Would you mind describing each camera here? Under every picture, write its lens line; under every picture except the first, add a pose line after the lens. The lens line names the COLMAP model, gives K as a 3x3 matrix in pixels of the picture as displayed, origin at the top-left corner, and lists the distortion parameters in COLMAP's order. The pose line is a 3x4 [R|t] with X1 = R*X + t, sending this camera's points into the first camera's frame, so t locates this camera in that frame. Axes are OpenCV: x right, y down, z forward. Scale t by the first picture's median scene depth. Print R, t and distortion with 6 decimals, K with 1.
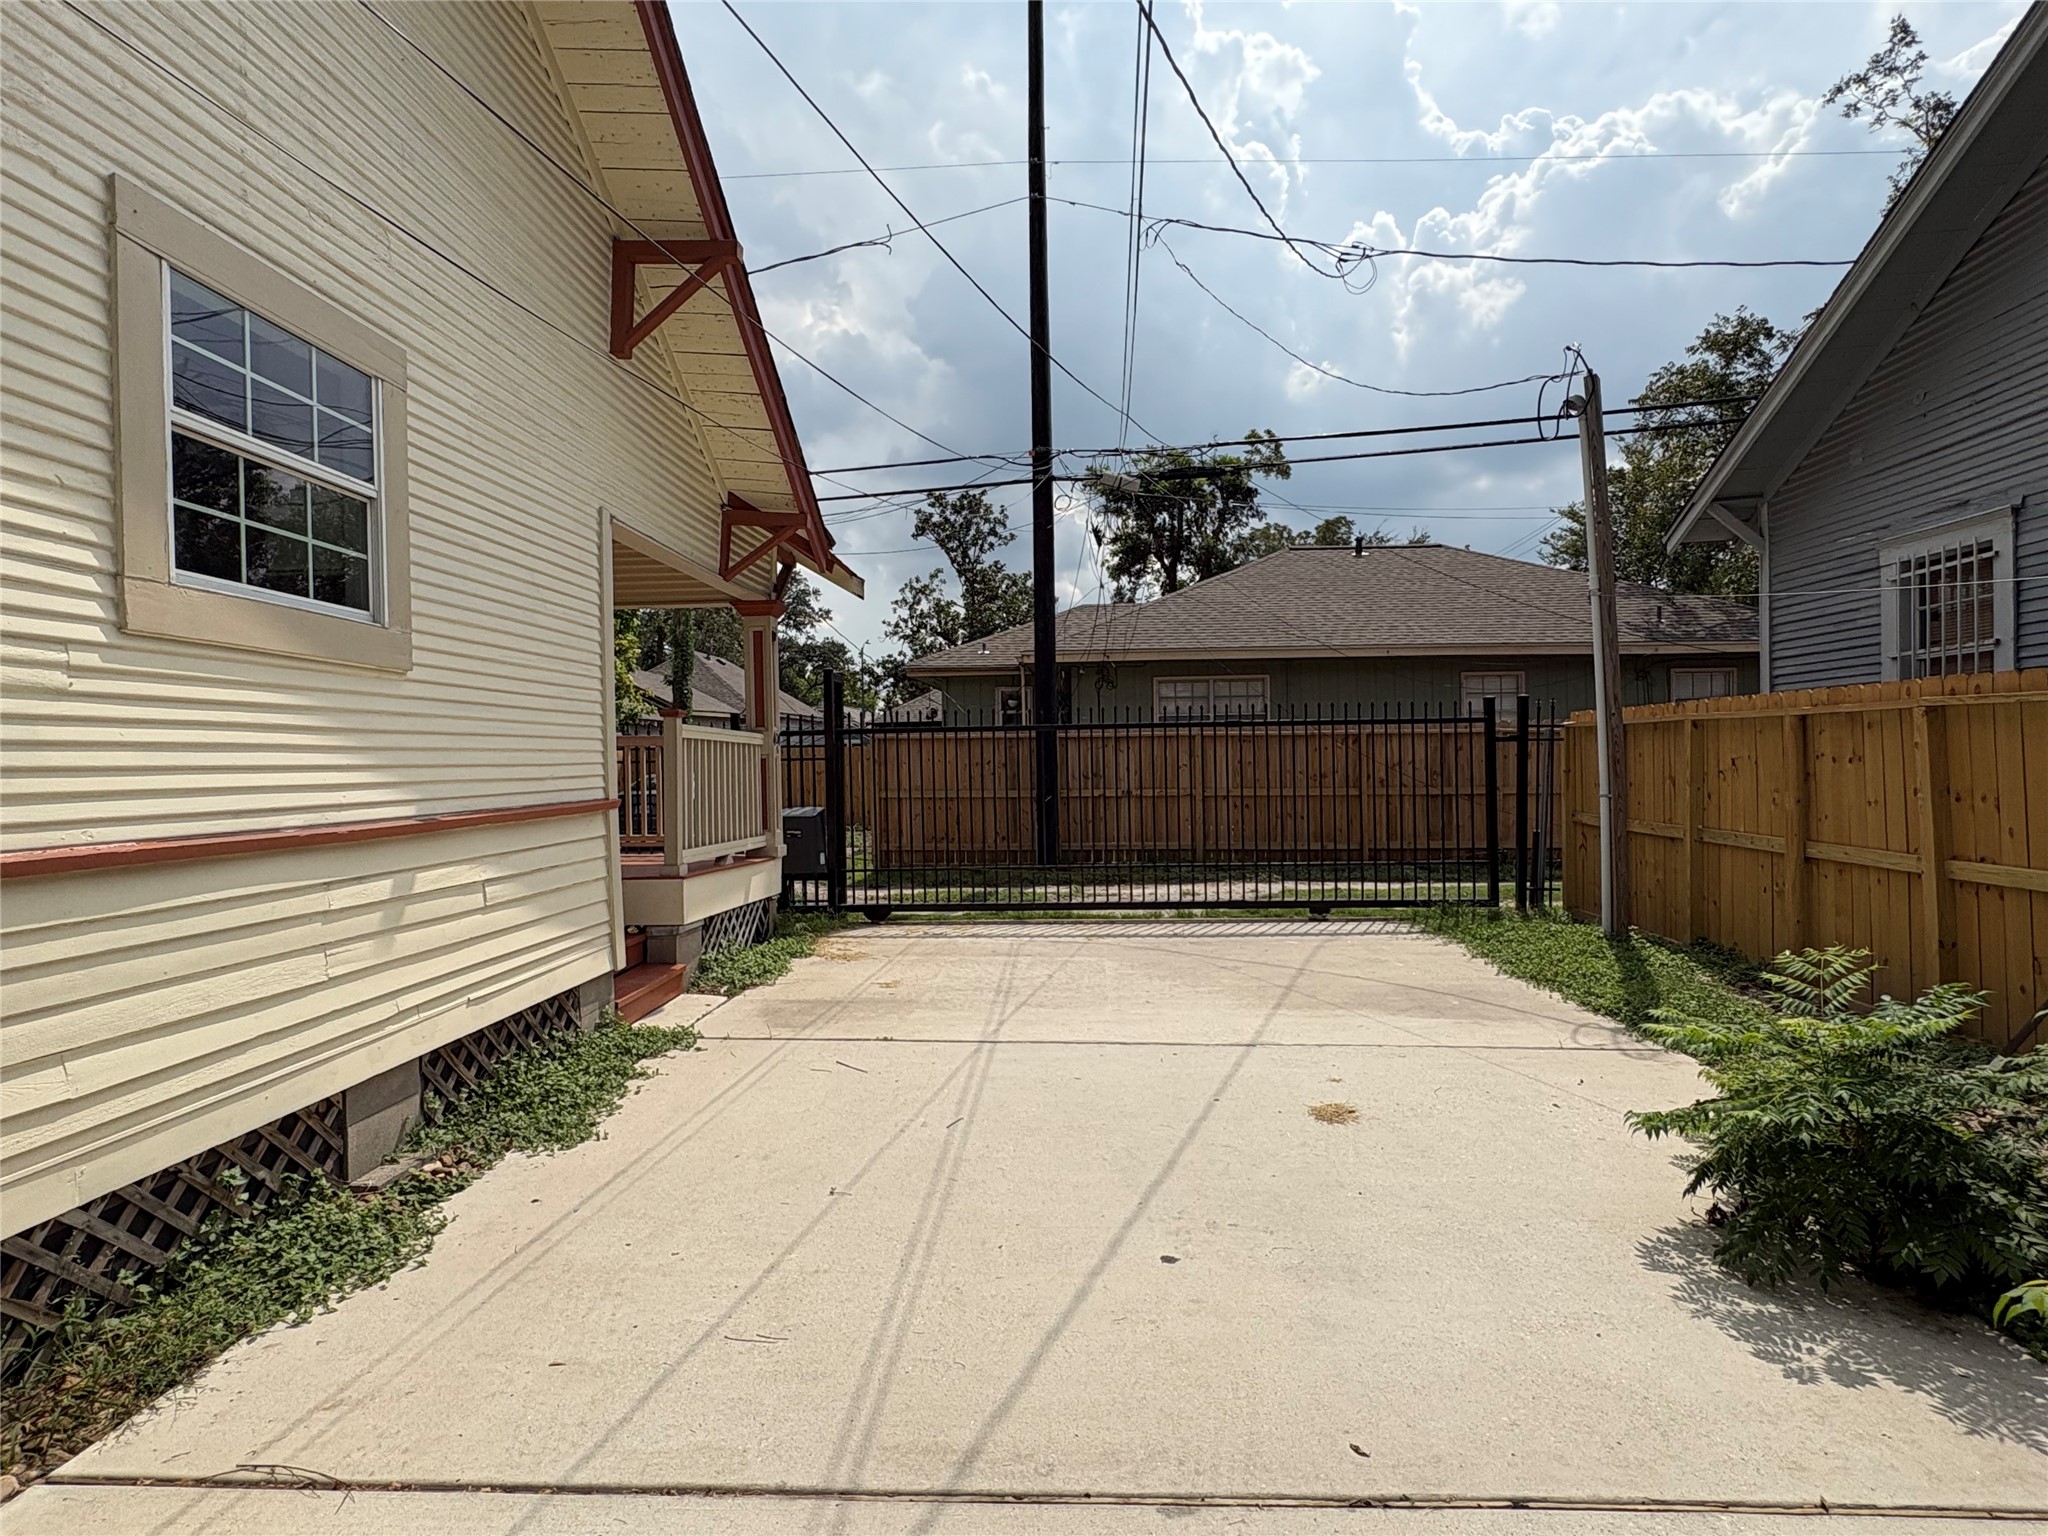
lens RADIAL K [[1059.4, 0, 1023.4], [0, 1059.4, 765.0], [0, 0, 1]] dist [-0.001924, 0.004371]
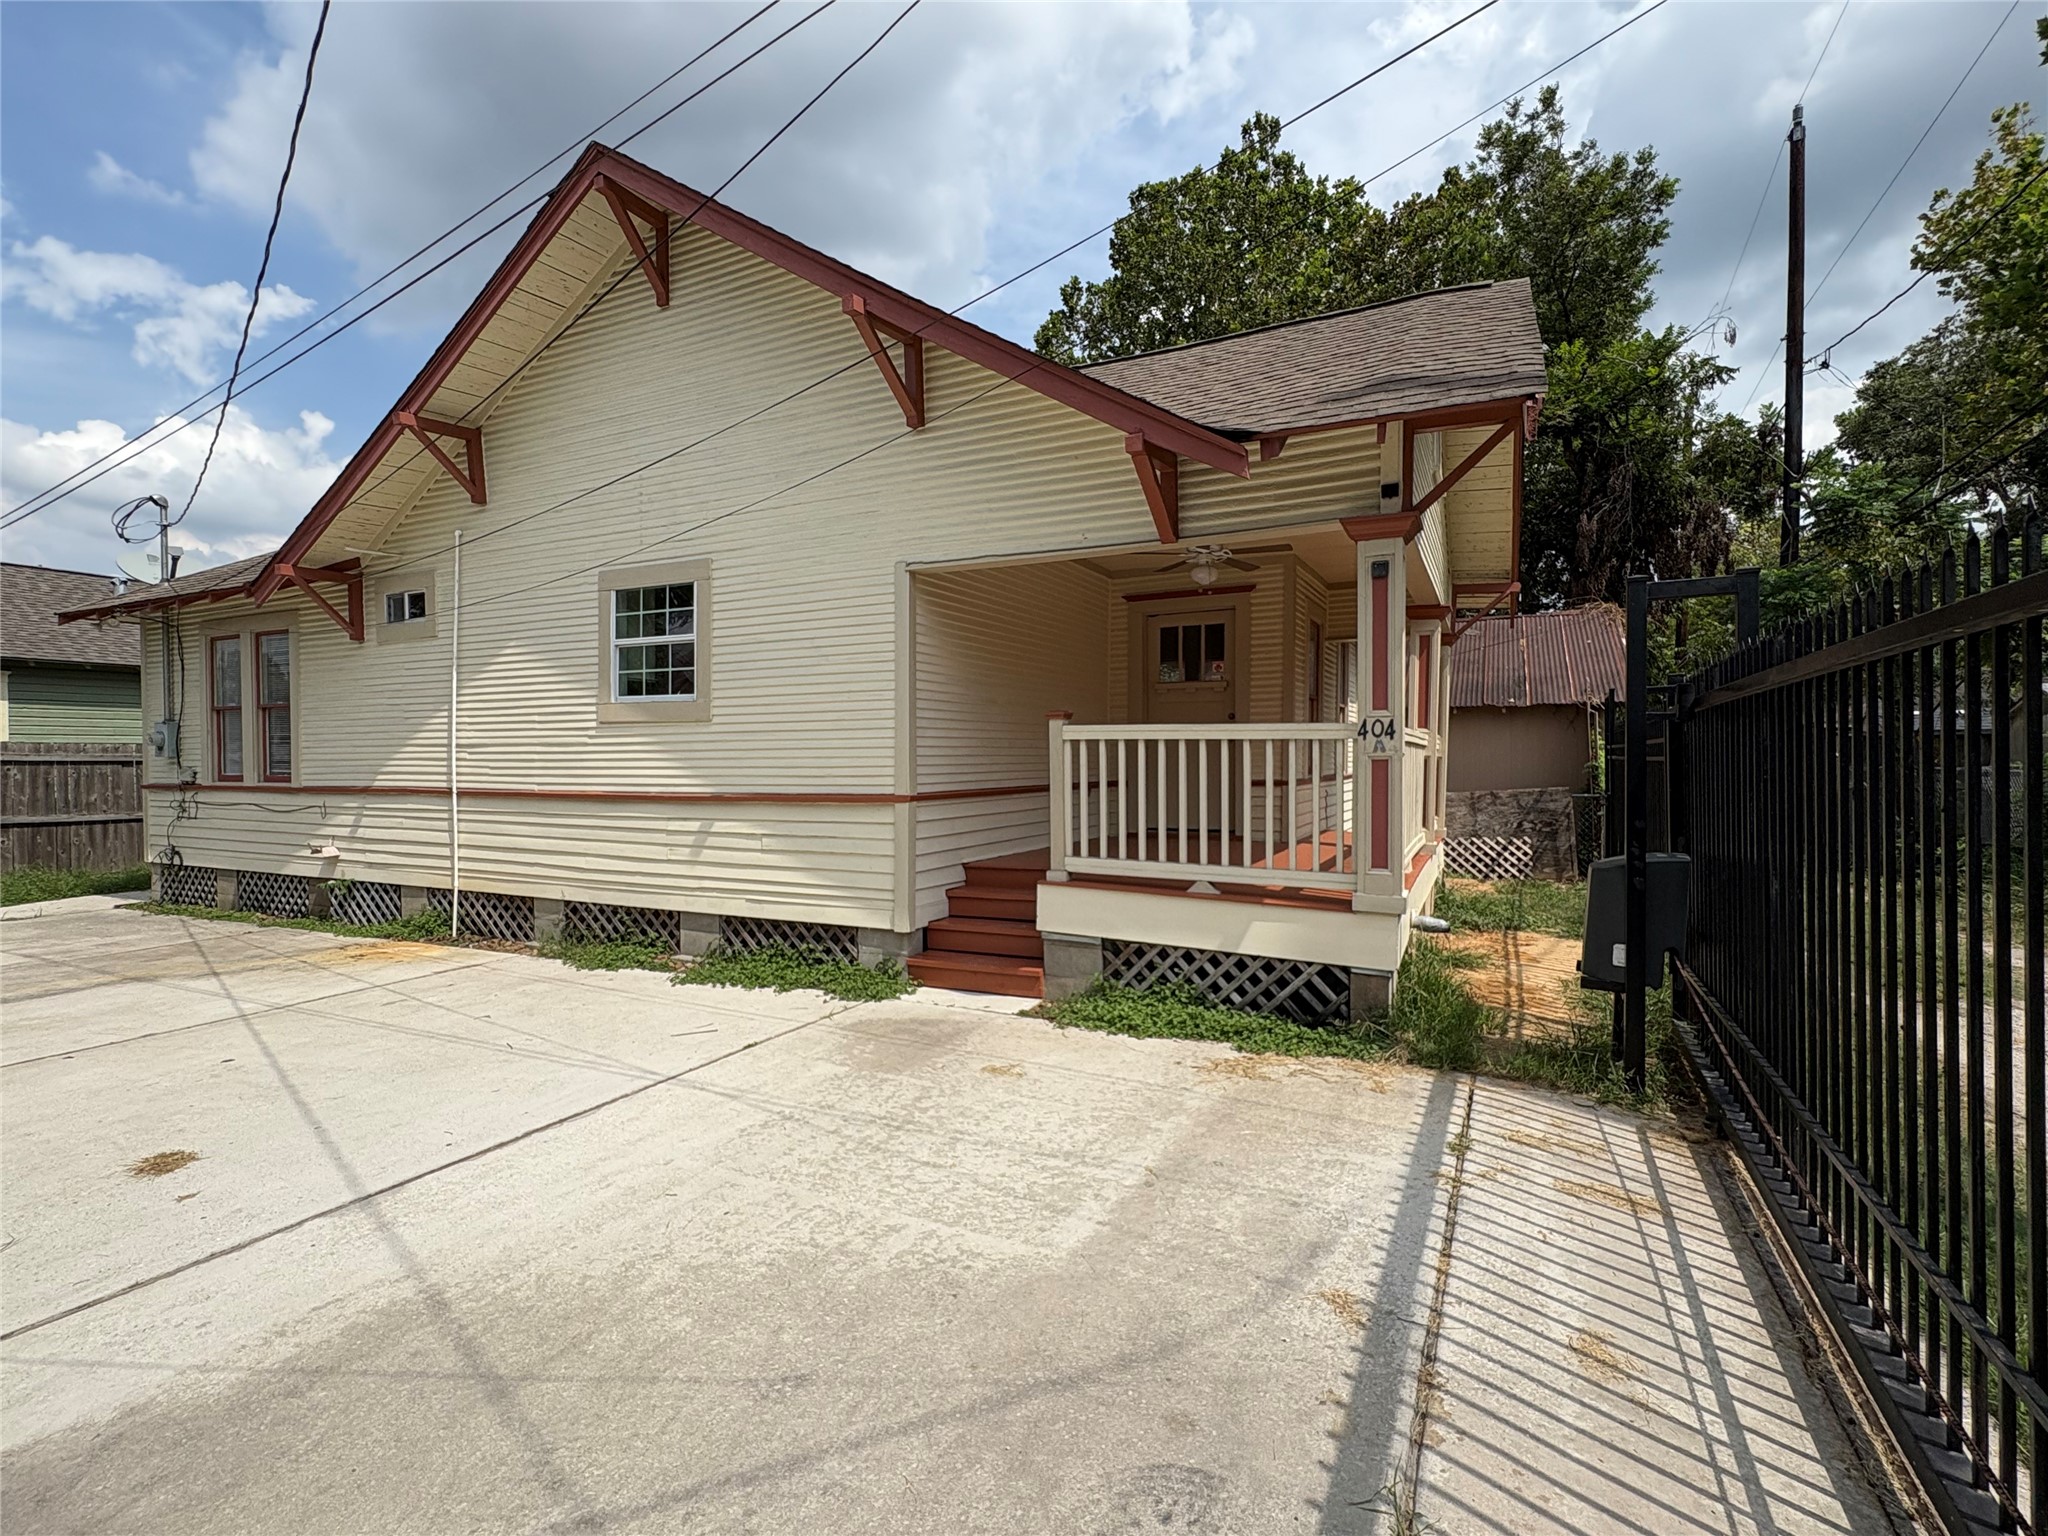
lens RADIAL K [[959.8, 0, 1023.0], [0, 959.8, 769.9], [0, 0, 1]] dist [0.001062, -0.002280]
pose [[-0.397186, 0.027406, -0.917329, 0.828844], [0.007166, 0.999616, 0.026762, -0.037771], [0.917710, 0.004056, -0.397230, 2.219996]]
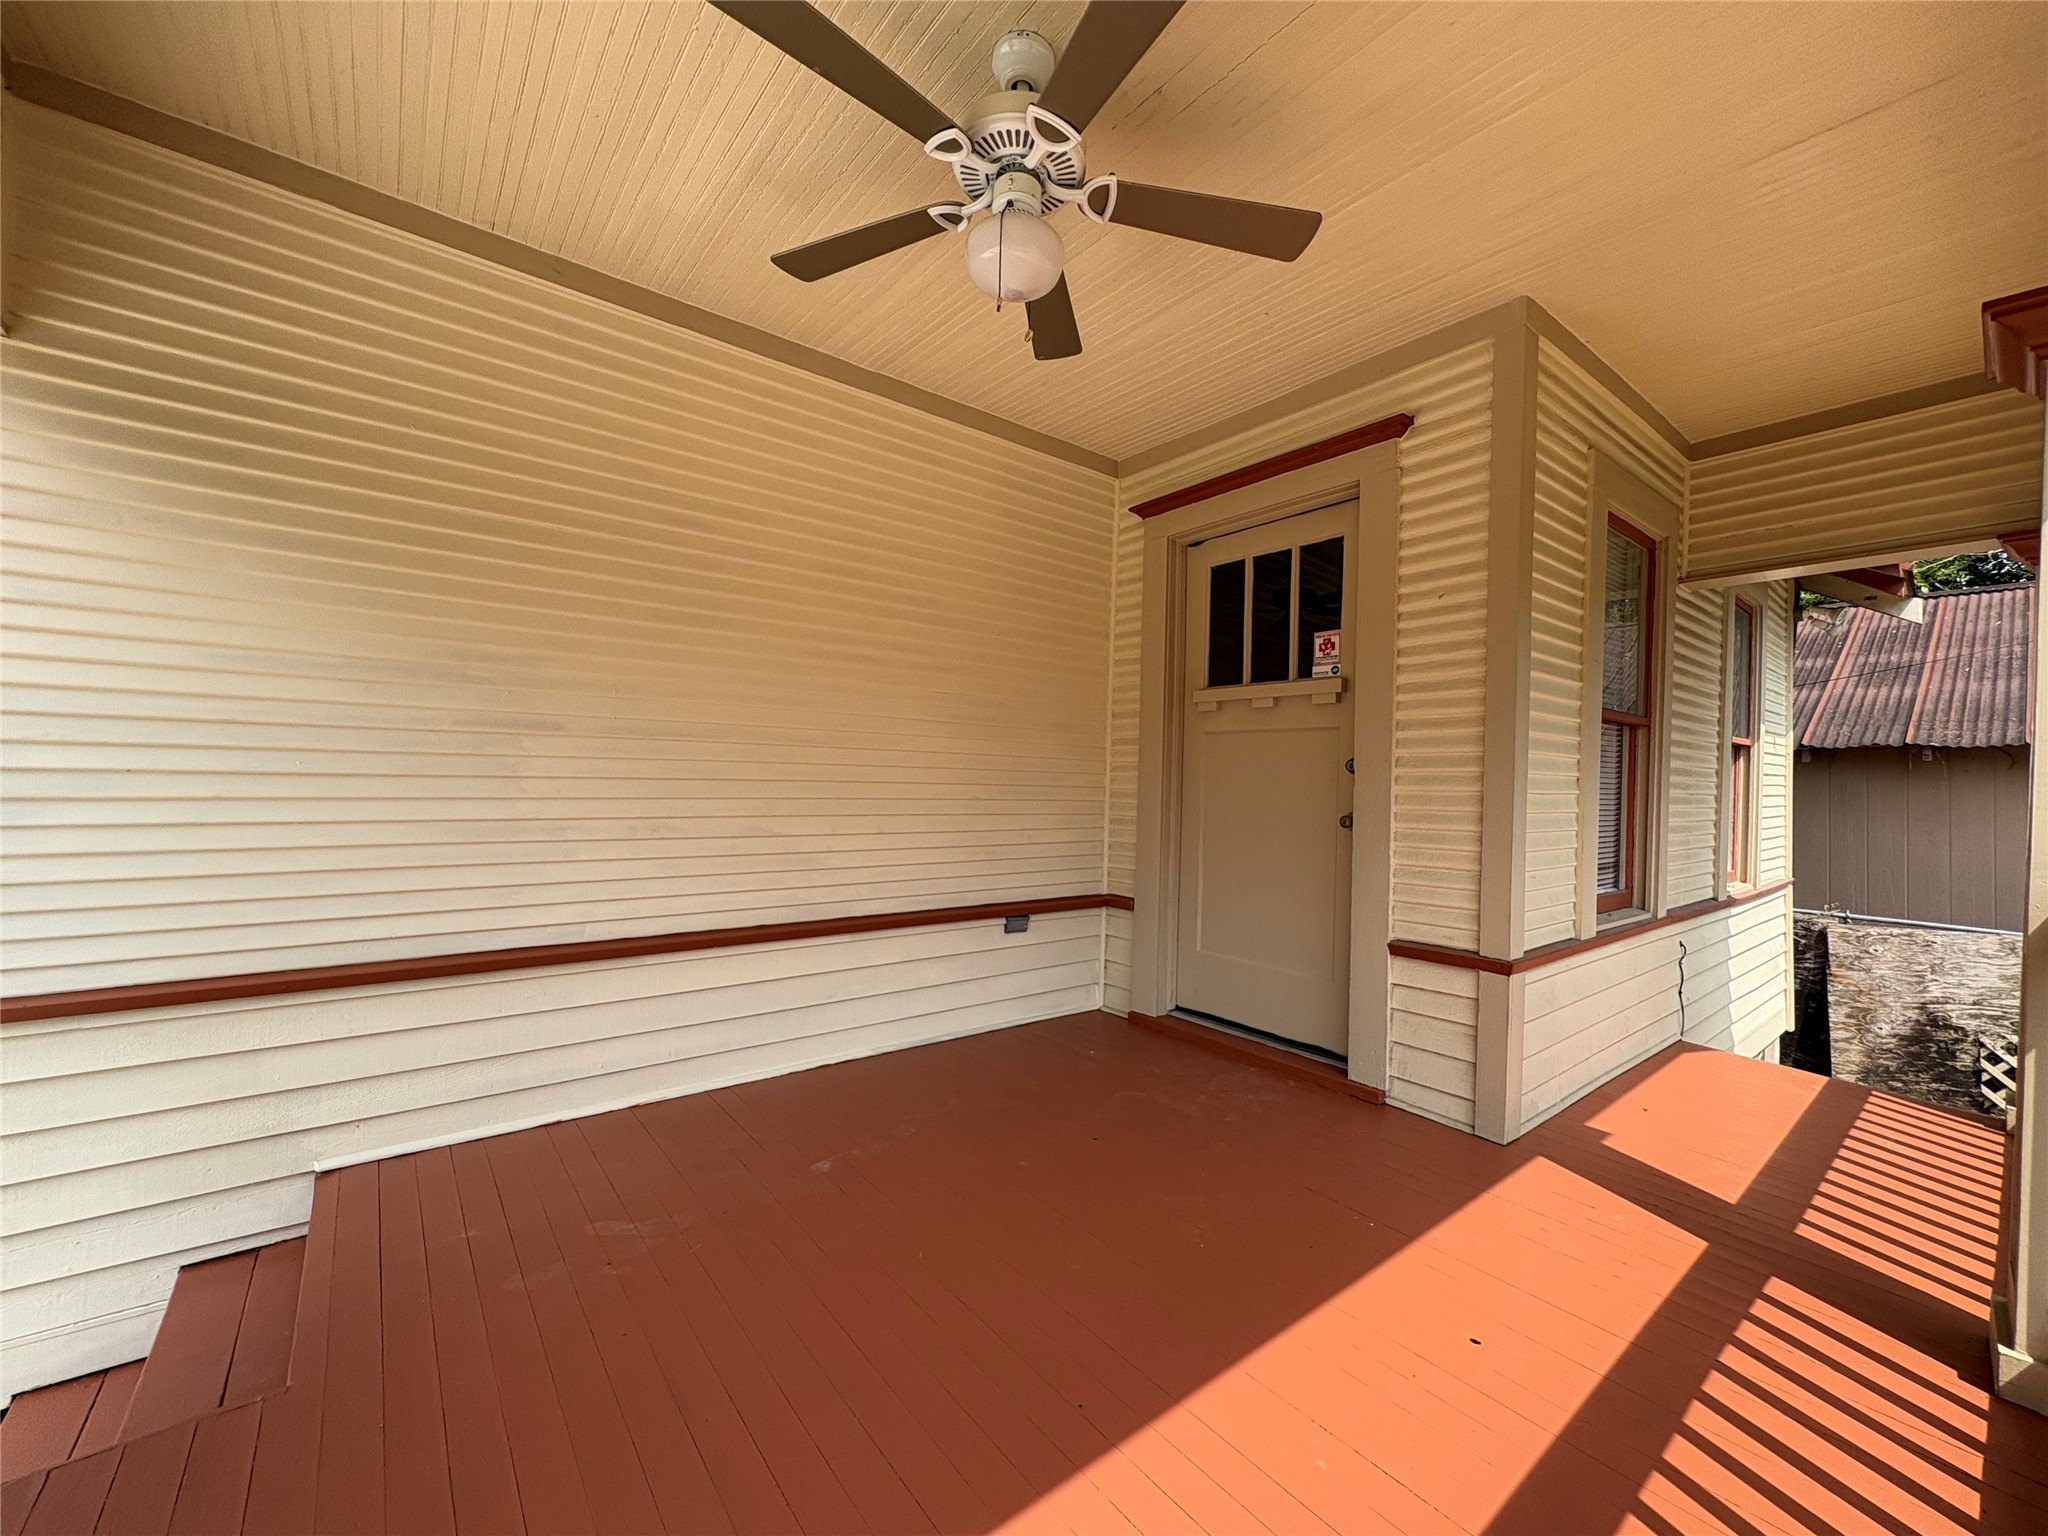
lens RADIAL K [[818.3, 0, 1034.9], [0, 818.3, 764.2], [0, 0, 1]] dist [0.001545, 0.000198]
pose [[-0.745001, -0.020202, -0.666758, -0.726341], [-0.015497, 0.999796, -0.012978, -0.088035], [0.666884, 0.000664, -0.745162, 2.139594]]
